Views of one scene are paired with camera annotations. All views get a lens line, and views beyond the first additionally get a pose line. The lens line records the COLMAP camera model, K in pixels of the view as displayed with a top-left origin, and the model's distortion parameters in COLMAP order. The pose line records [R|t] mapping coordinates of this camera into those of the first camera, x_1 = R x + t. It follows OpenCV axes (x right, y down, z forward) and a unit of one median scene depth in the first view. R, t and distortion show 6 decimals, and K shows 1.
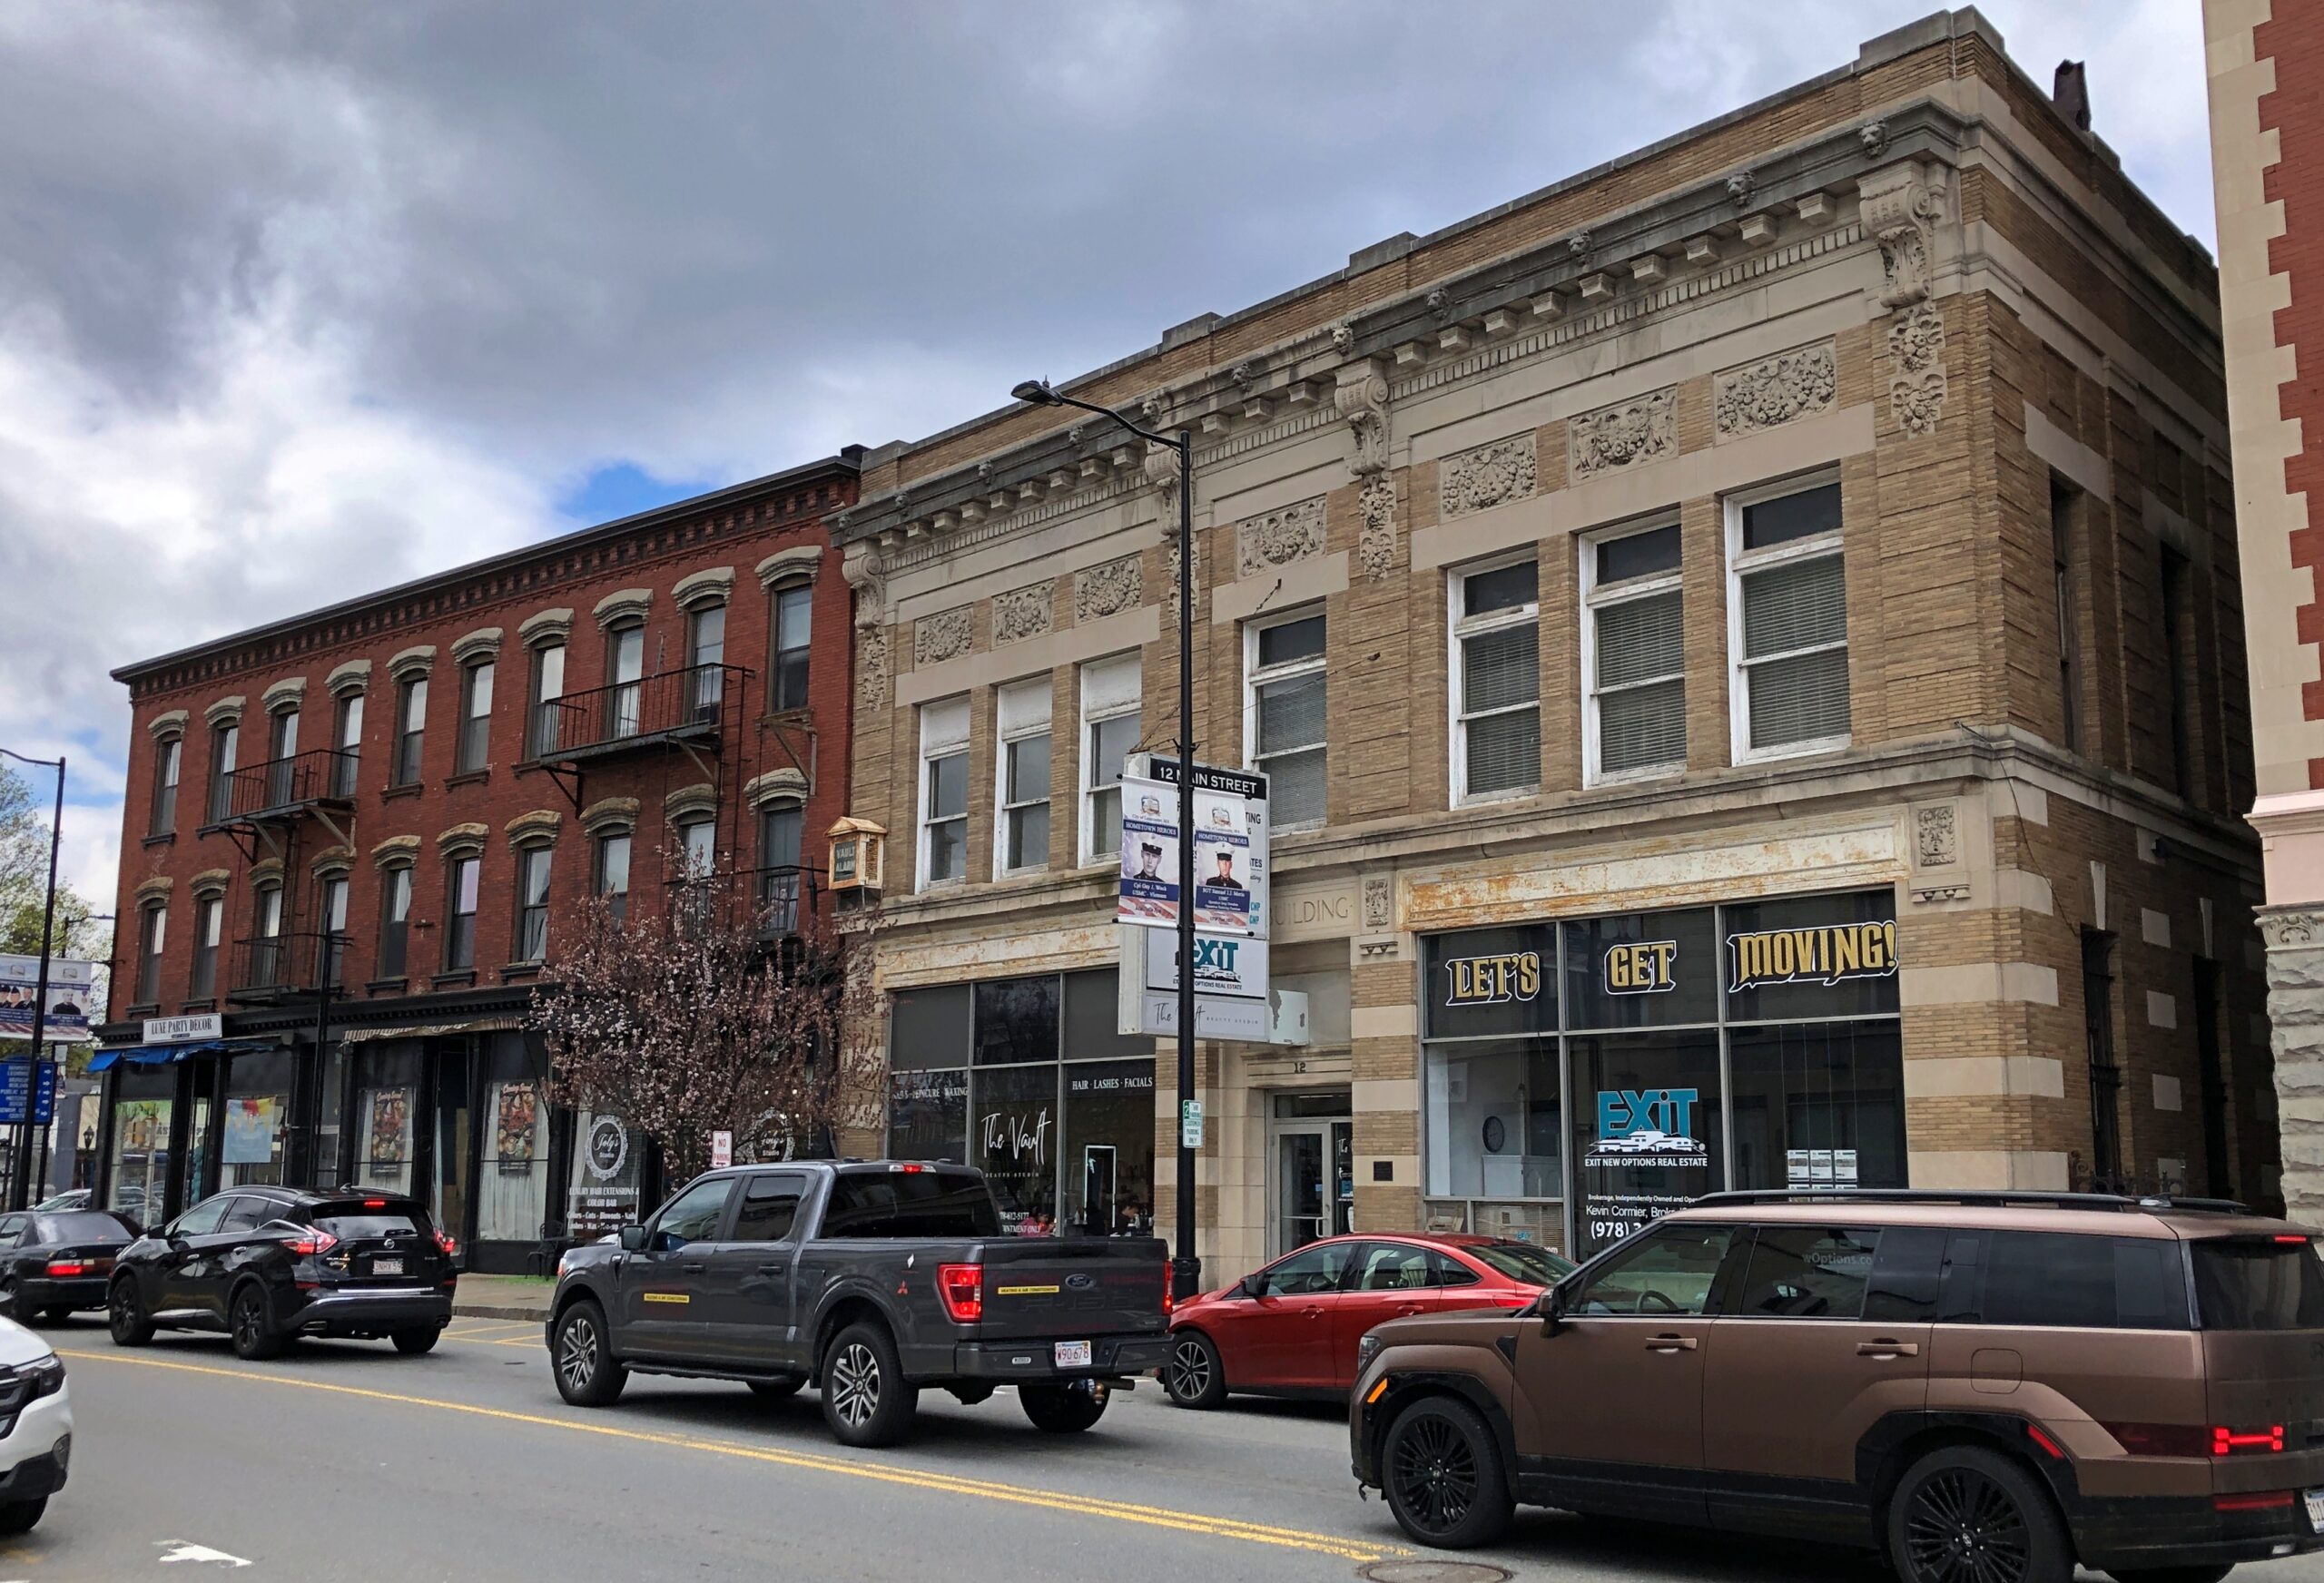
lens RADIAL K [[2291.6, 0, 1162.0], [0, 2291.6, 791.5], [0, 0, 1]] dist [0.050776, -0.105394]
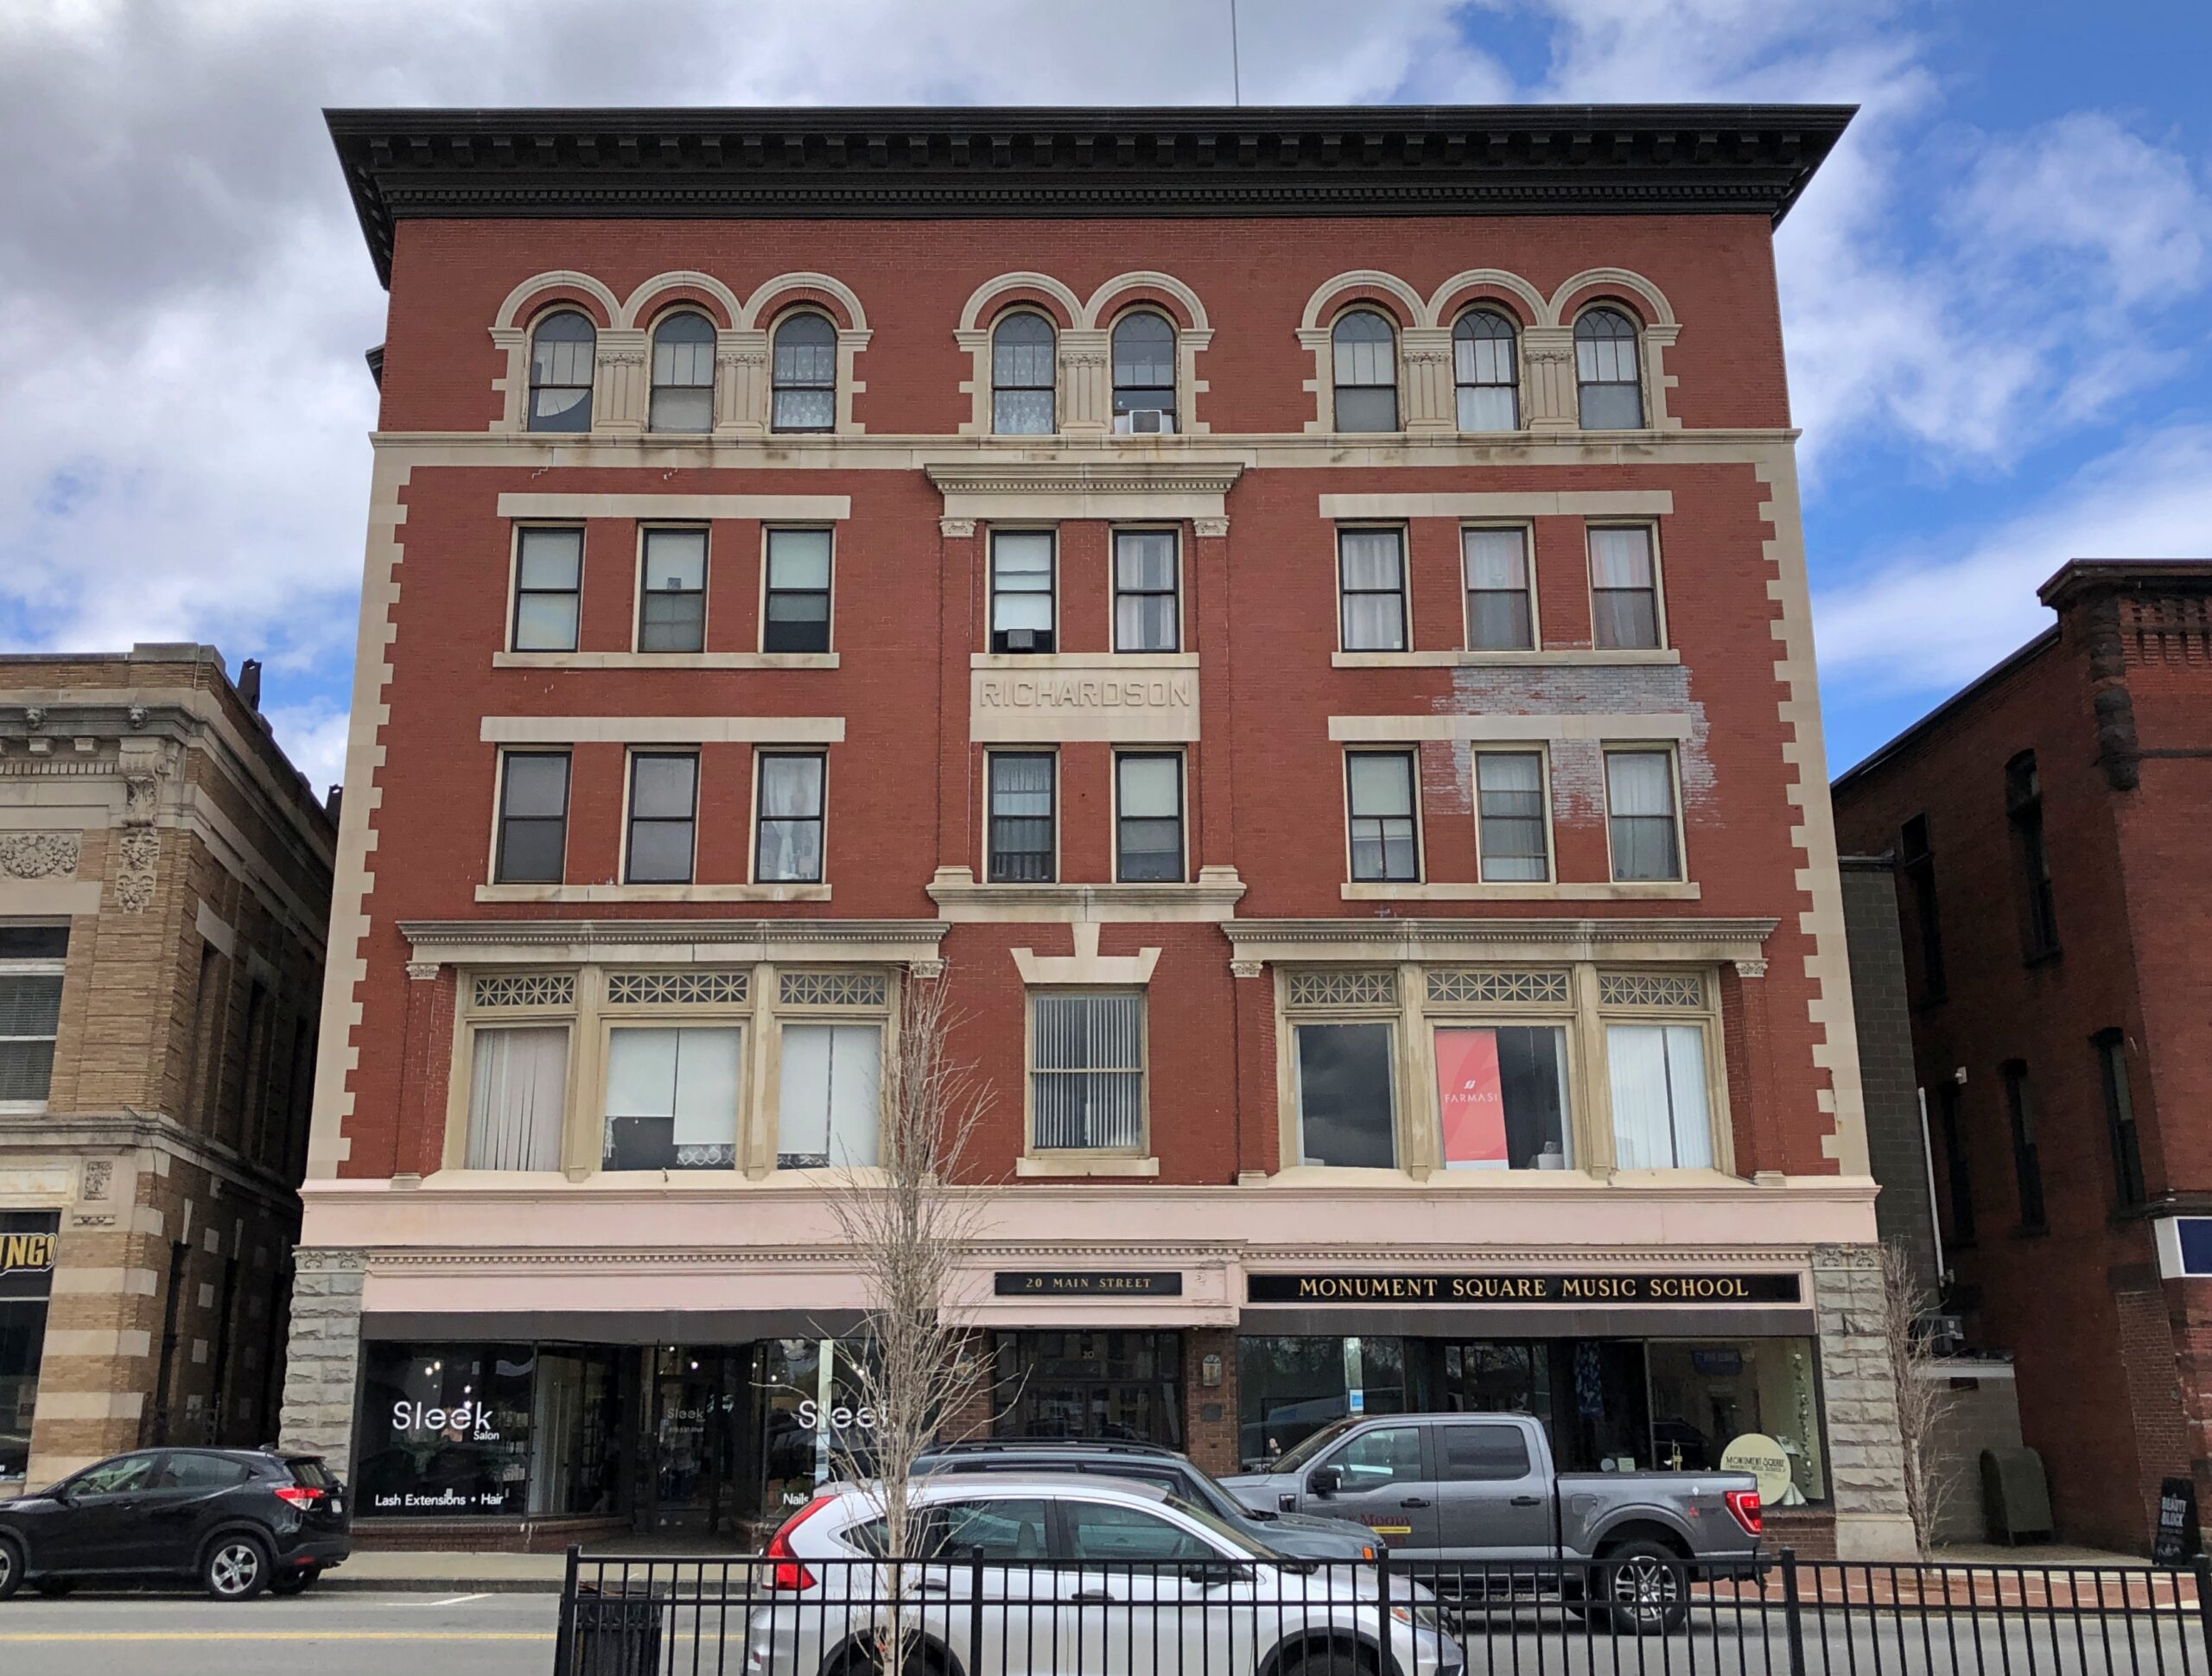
lens RADIAL K [[2221.3, 0, 1106.0], [0, 2221.3, 838.0], [0, 0, 1]] dist [-0.009713, 0.028722]
pose [[0.659702, 0.182236, 0.729098, -0.324895], [-0.123736, 0.983253, -0.133802, -0.086911], [-0.741271, -0.001946, 0.671203, -0.461401]]
